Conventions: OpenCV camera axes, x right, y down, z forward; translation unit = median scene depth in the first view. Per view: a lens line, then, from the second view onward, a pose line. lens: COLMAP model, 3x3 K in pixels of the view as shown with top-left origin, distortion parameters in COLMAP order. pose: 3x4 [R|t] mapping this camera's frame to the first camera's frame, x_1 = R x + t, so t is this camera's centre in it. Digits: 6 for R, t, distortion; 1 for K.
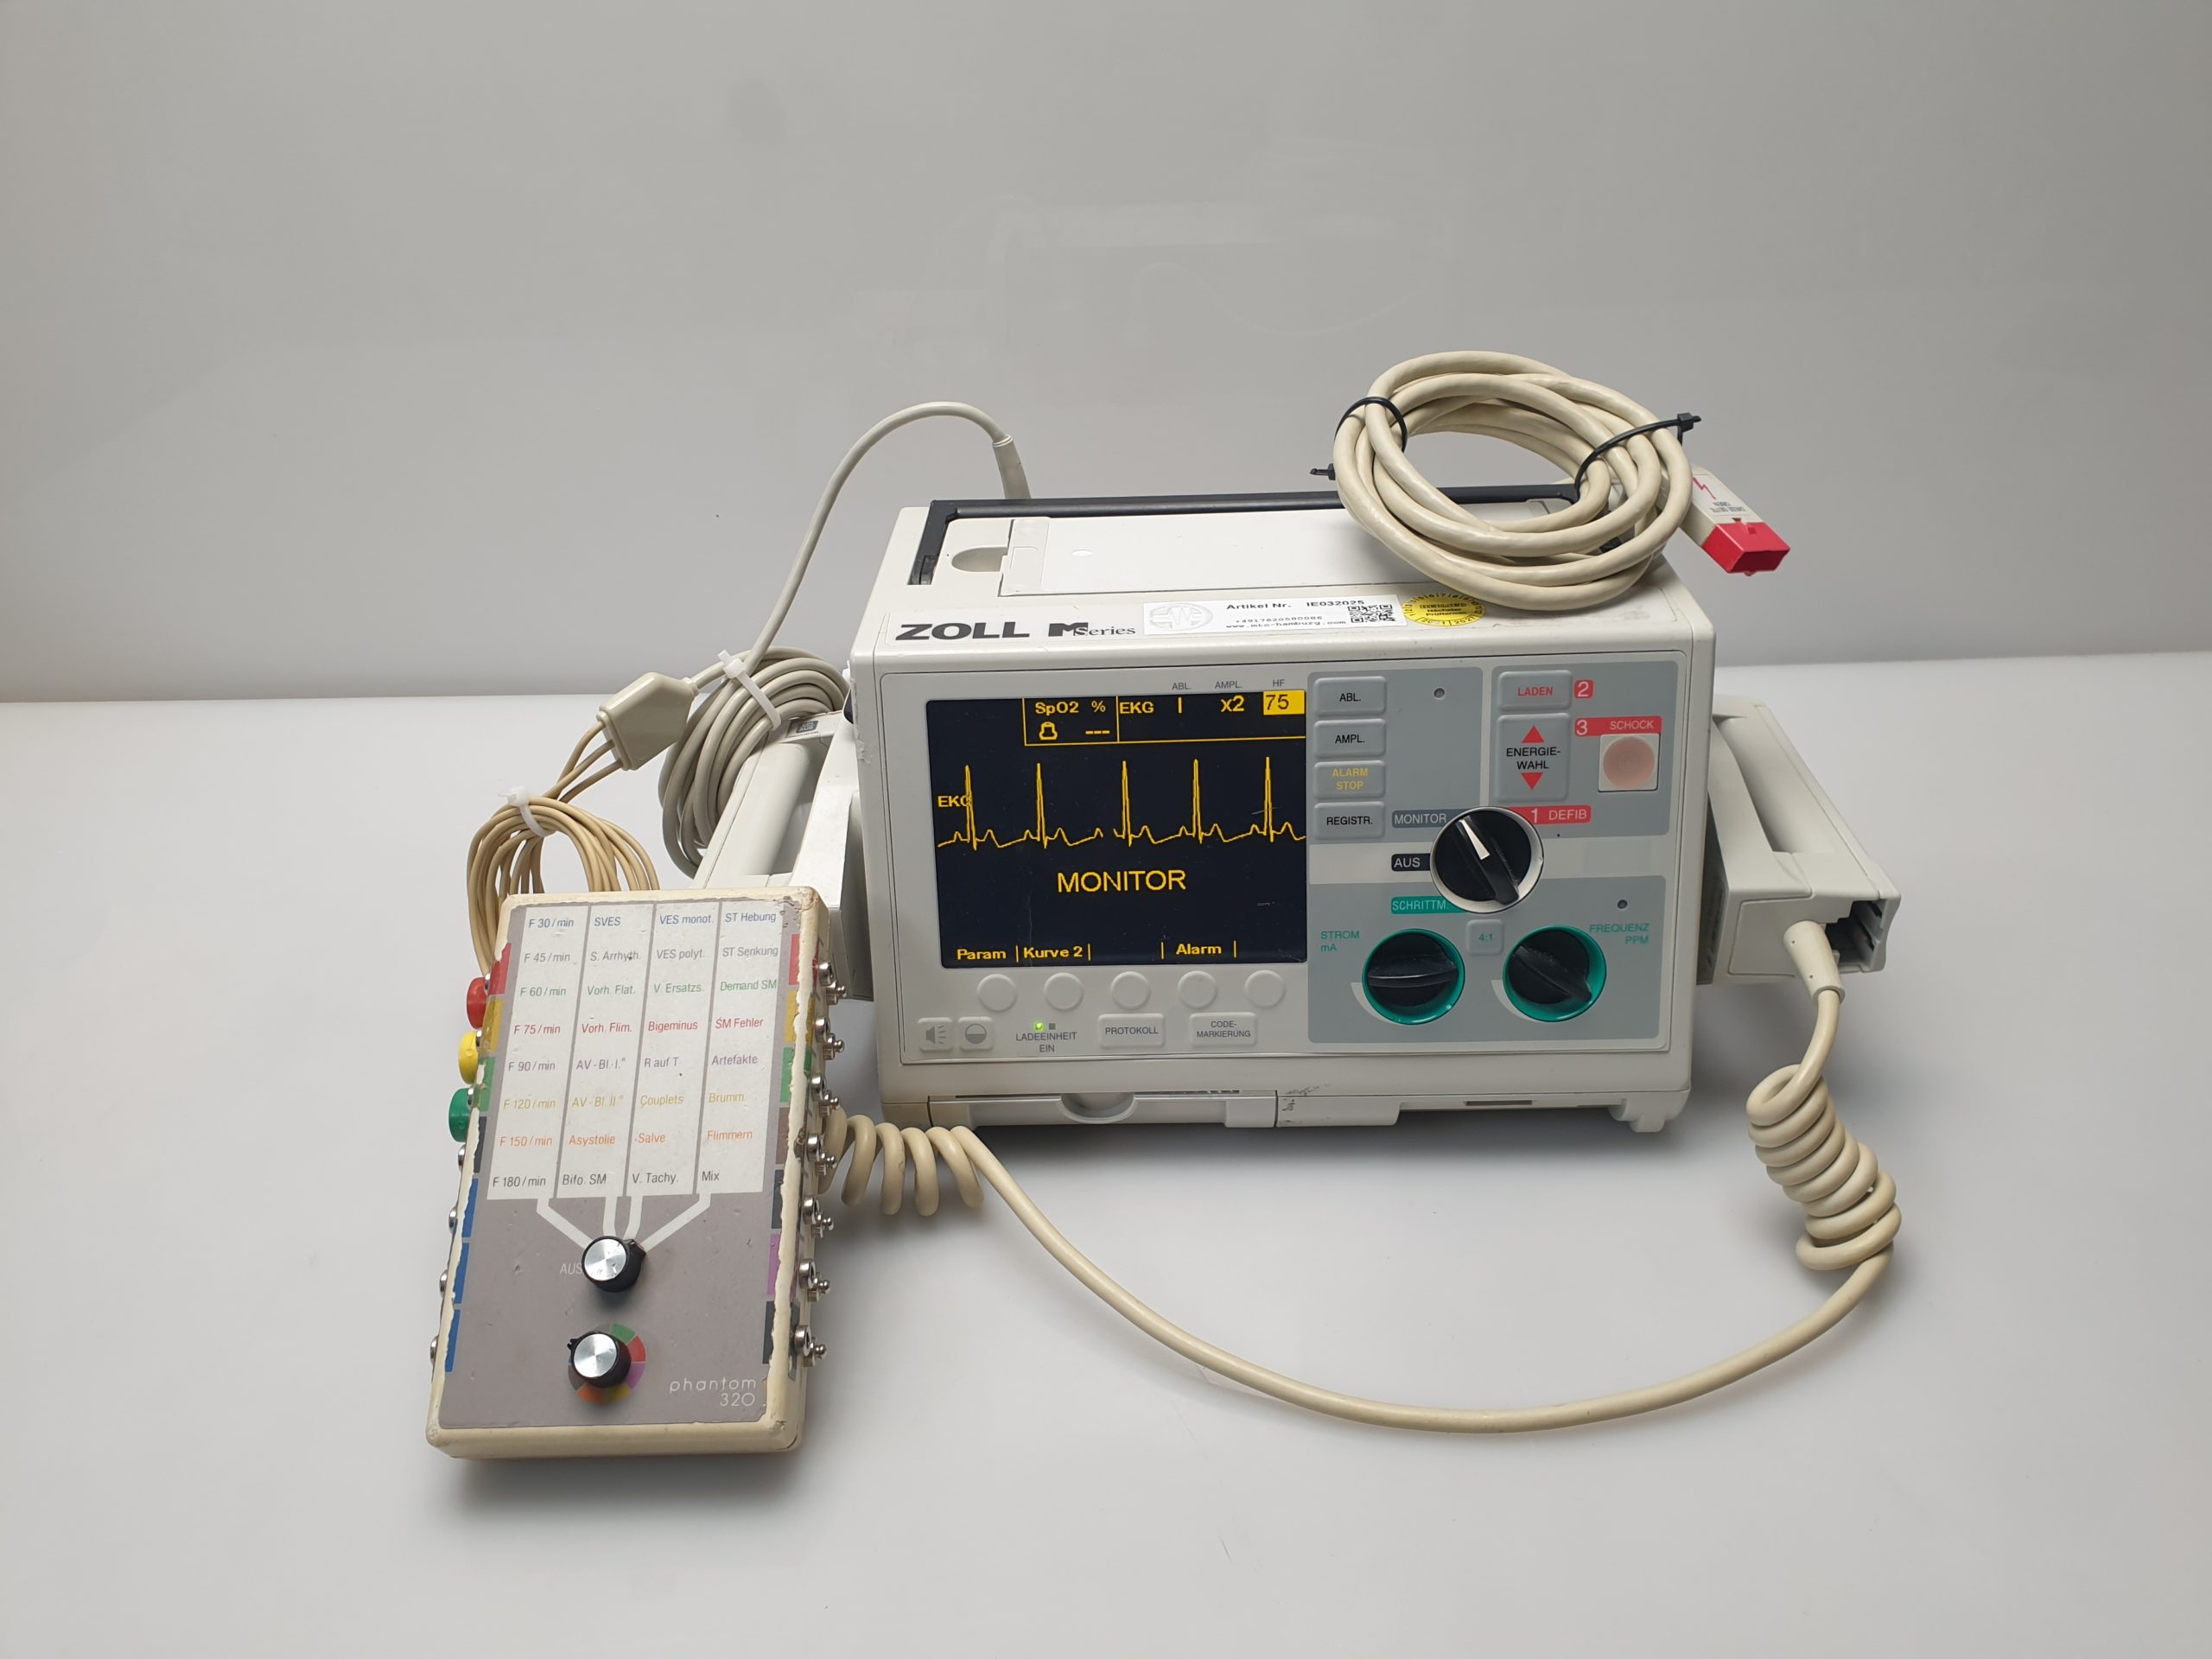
lens RADIAL K [[1703.3, 0, 1106.0], [0, 1703.3, 829.5], [0, 0, 1]] dist [0.160827, -0.003596]
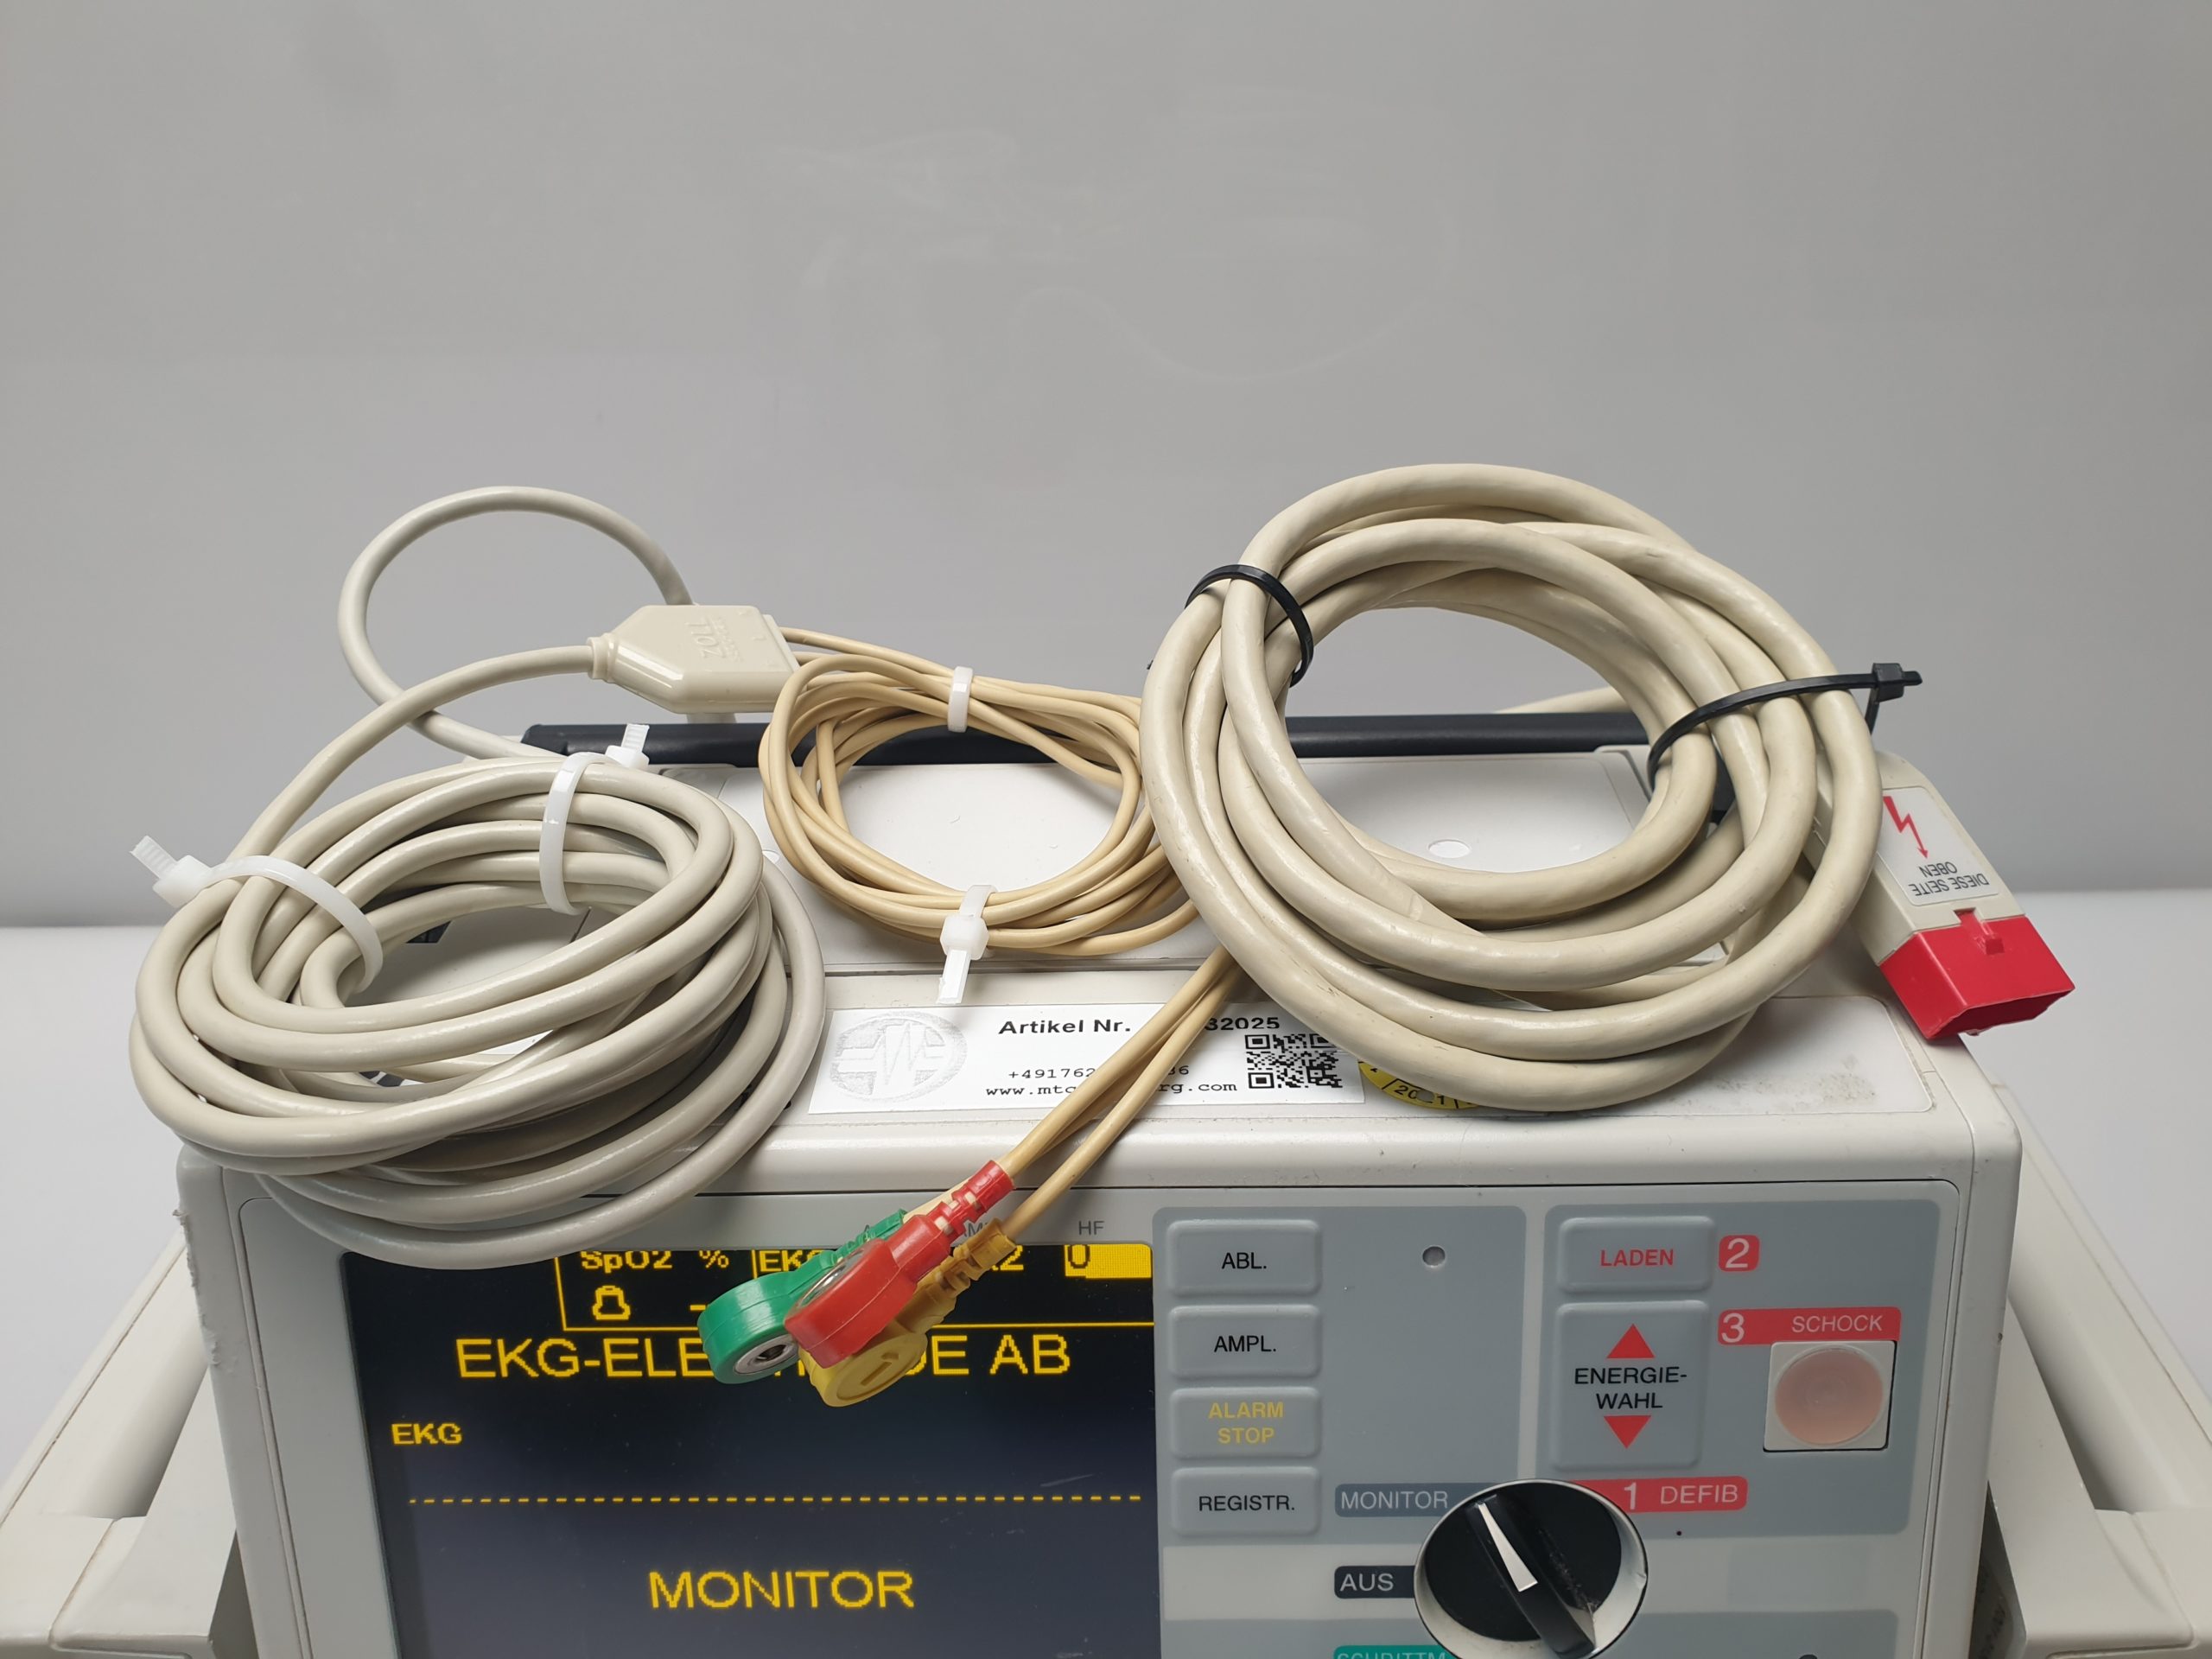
lens RADIAL K [[1675.4, 0, 1133.5], [0, 1675.4, 785.4], [0, 0, 1]] dist [-0.015044, -0.005419]
pose [[0.999905, 0.006515, 0.012113, 0.104019], [-0.006187, 0.999618, -0.026929, -0.189412], [-0.012284, 0.026852, 0.999564, 0.531774]]
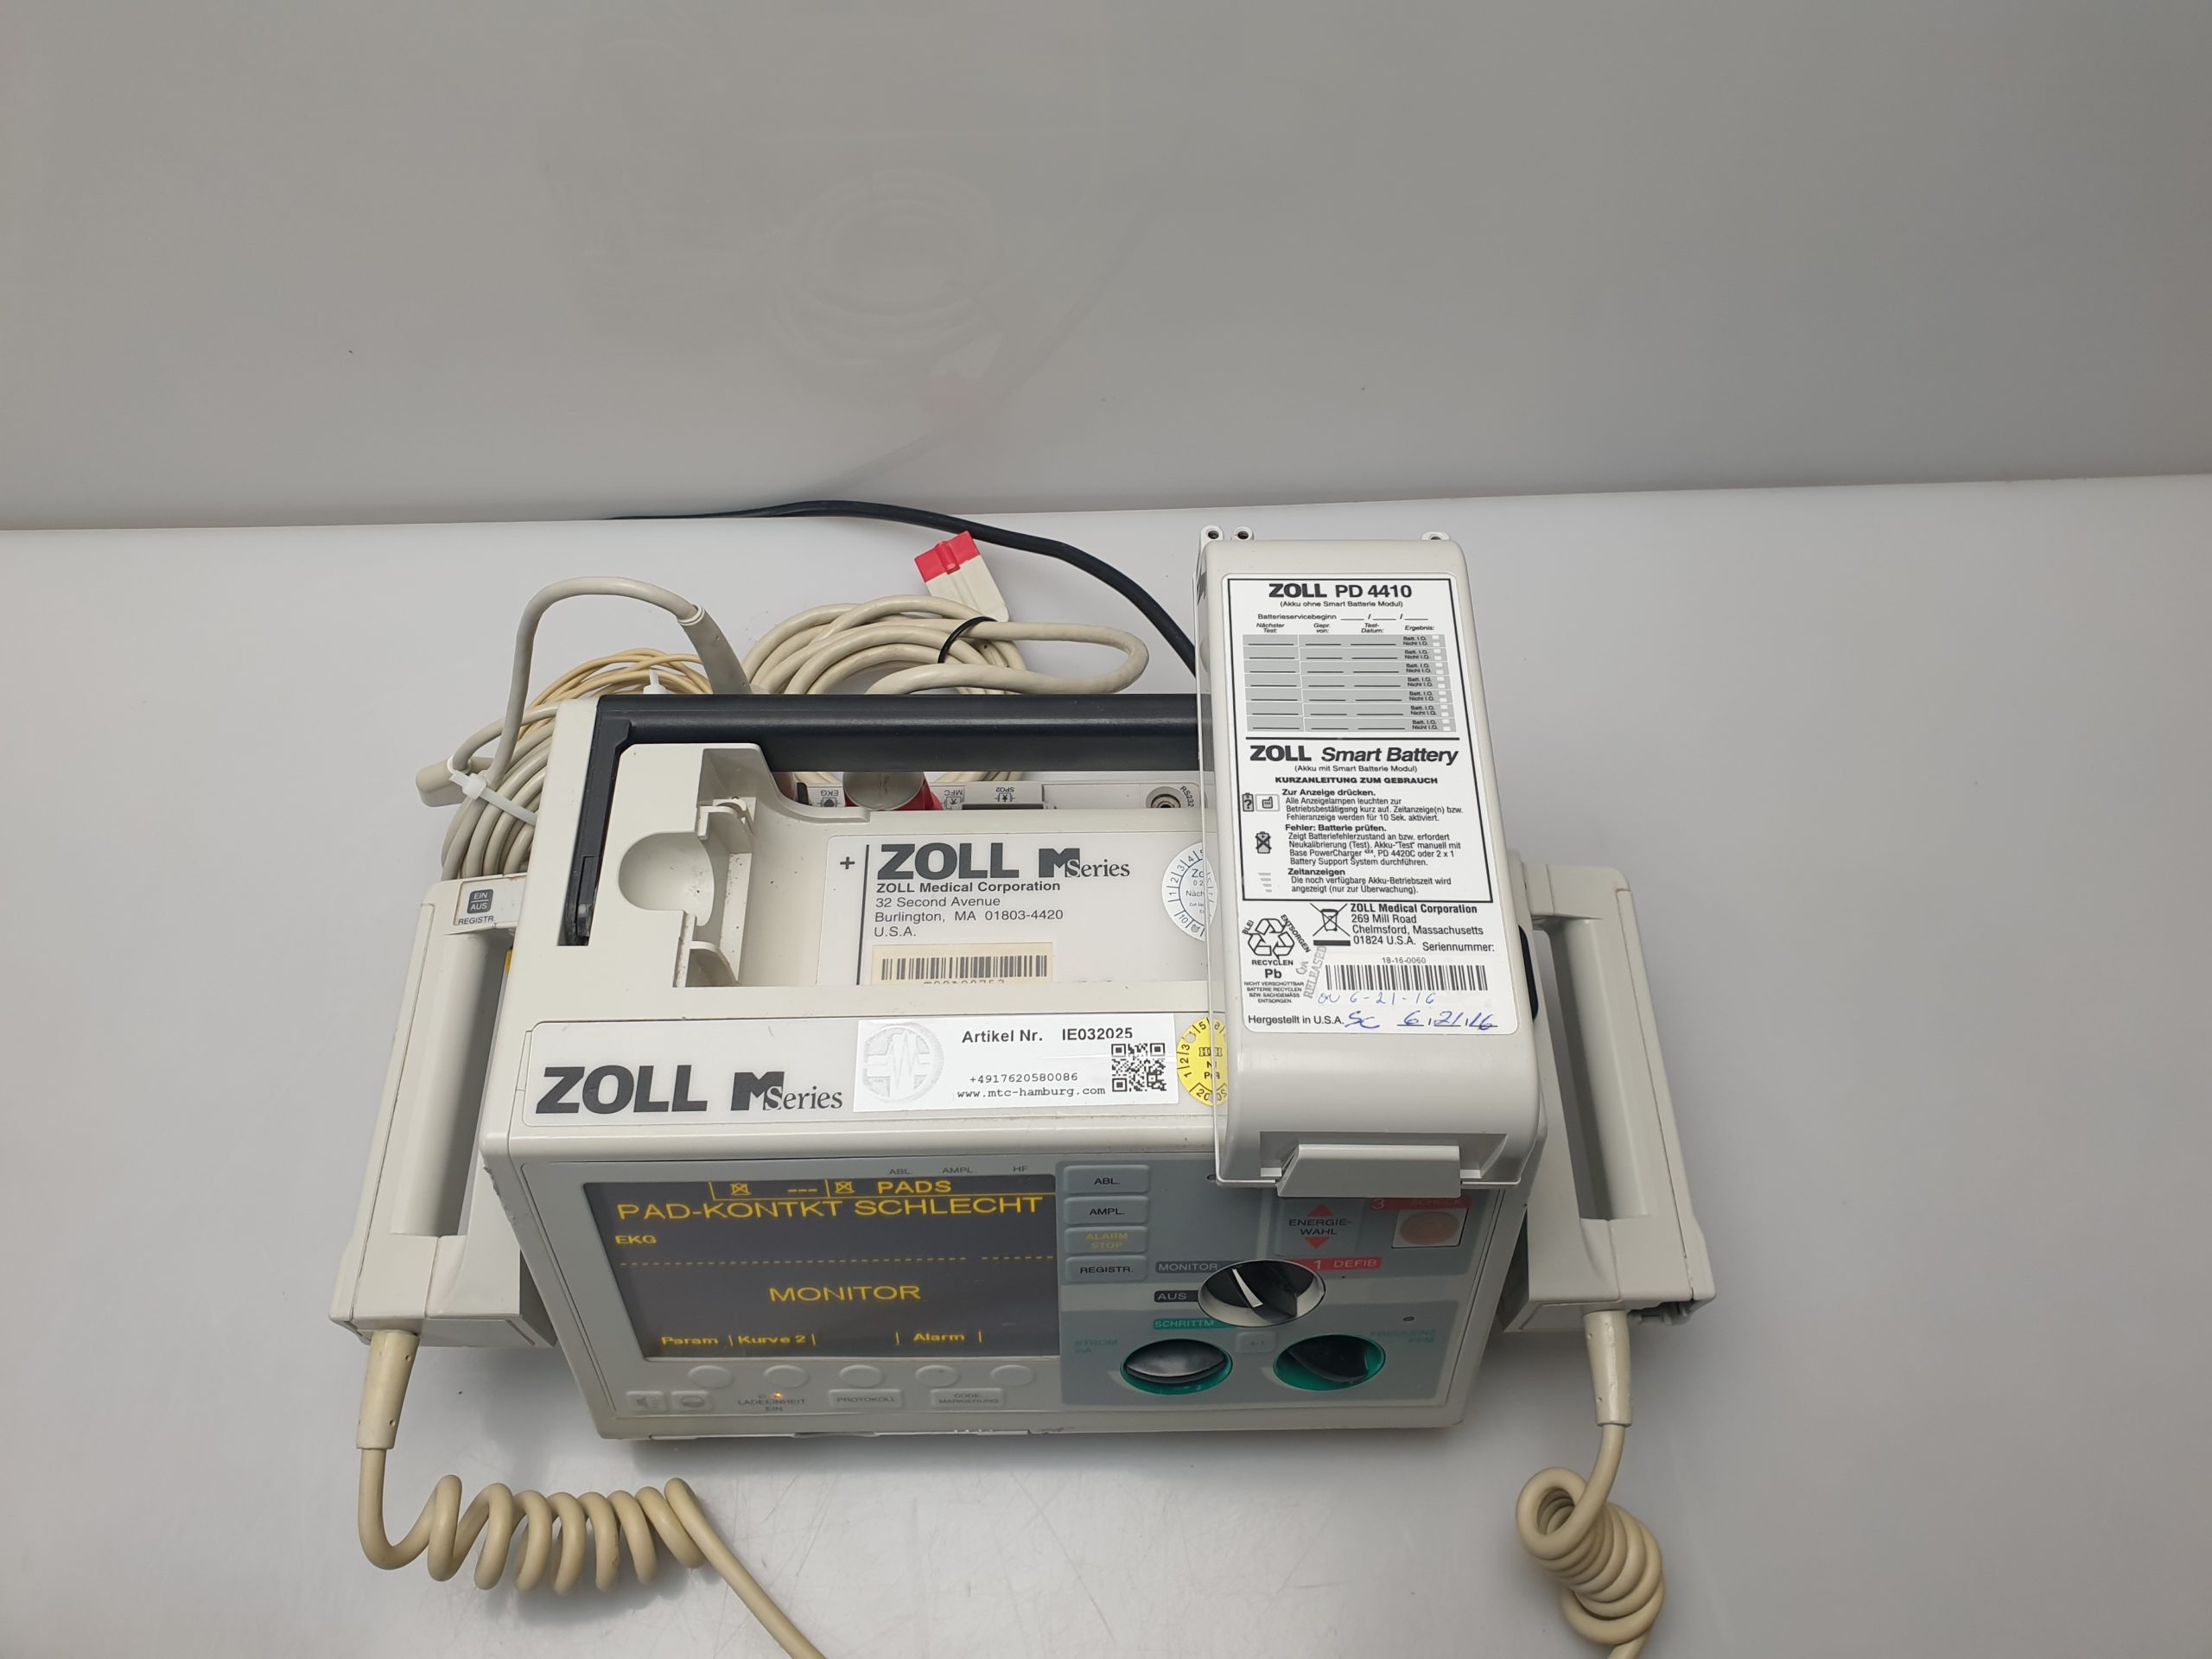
lens RADIAL K [[1751.8, 0, 1098.8], [0, 1751.8, 848.9], [0, 0, 1]] dist [0.150350, -0.563734]
pose [[0.998113, -0.009557, 0.060654, 0.086784], [-0.021161, 0.873755, 0.485906, -0.613610], [-0.057641, -0.486273, 0.871904, 0.332462]]
